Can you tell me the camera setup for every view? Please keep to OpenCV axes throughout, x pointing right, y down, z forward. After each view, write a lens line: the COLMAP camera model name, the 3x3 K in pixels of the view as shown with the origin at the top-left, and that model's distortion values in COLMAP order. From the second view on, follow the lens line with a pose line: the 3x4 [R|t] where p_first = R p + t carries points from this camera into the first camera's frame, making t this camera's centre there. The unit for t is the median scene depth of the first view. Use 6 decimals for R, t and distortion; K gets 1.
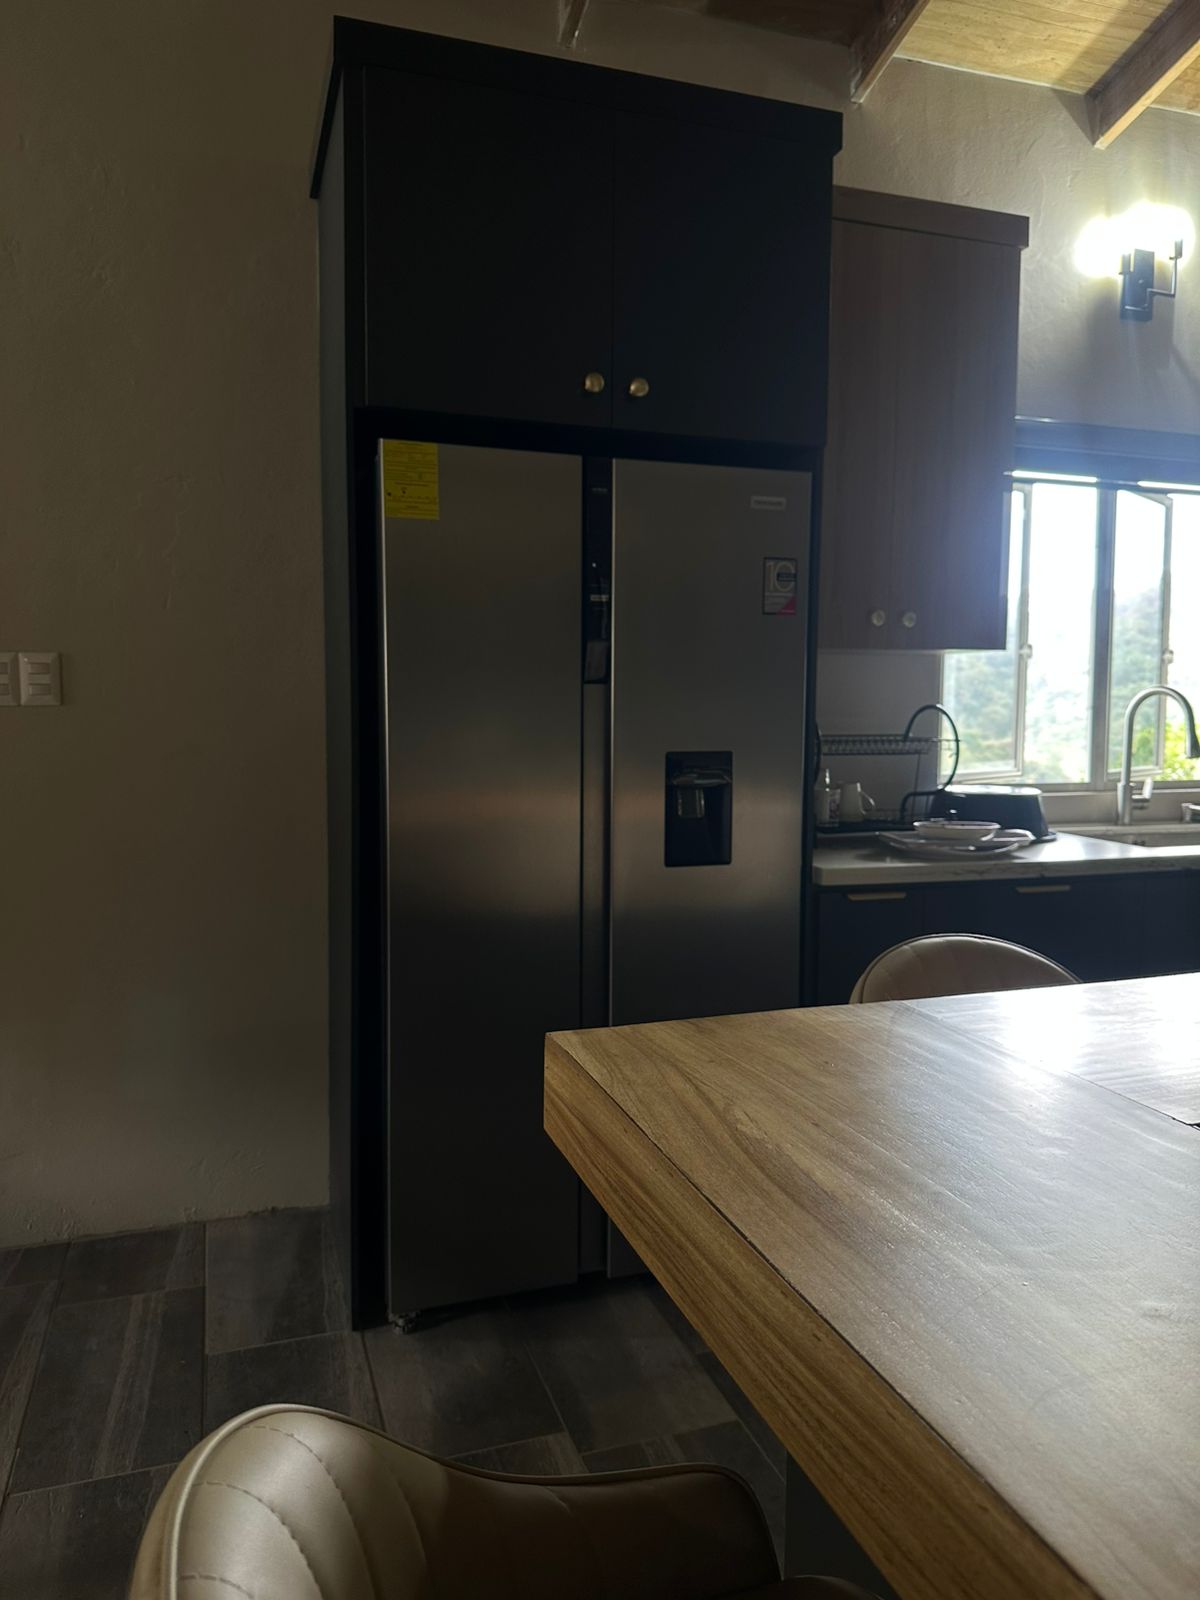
lens RADIAL K [[1139.8, 0, 600.0], [0, 1139.8, 800.0], [0, 0, 1]] dist [-0.041959, 0.000921]
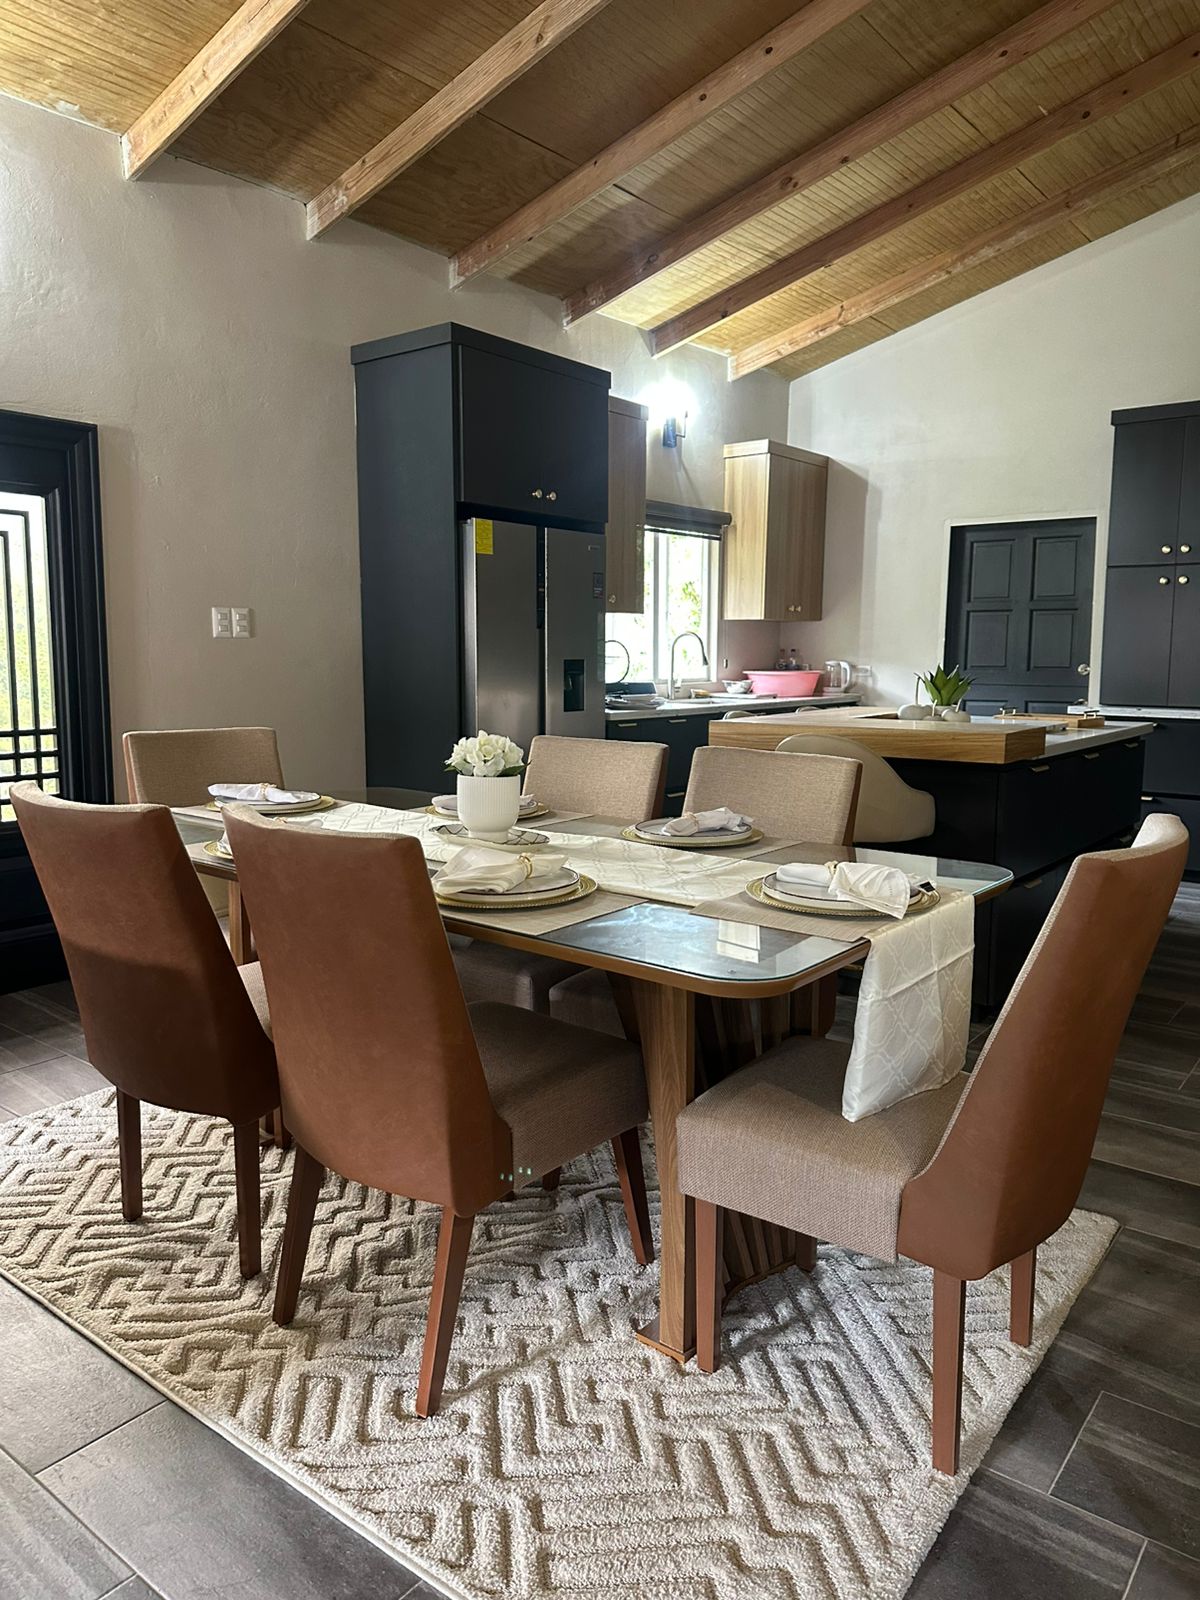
lens RADIAL K [[1139.8, 0, 600.0], [0, 1139.8, 800.0], [0, 0, 1]] dist [-0.041959, 0.000921]
pose [[0.831405, -0.079414, 0.549963, -0.921728], [0.050019, 0.996413, 0.068266, 0.072009], [-0.553412, -0.029248, 0.832394, -0.751919]]
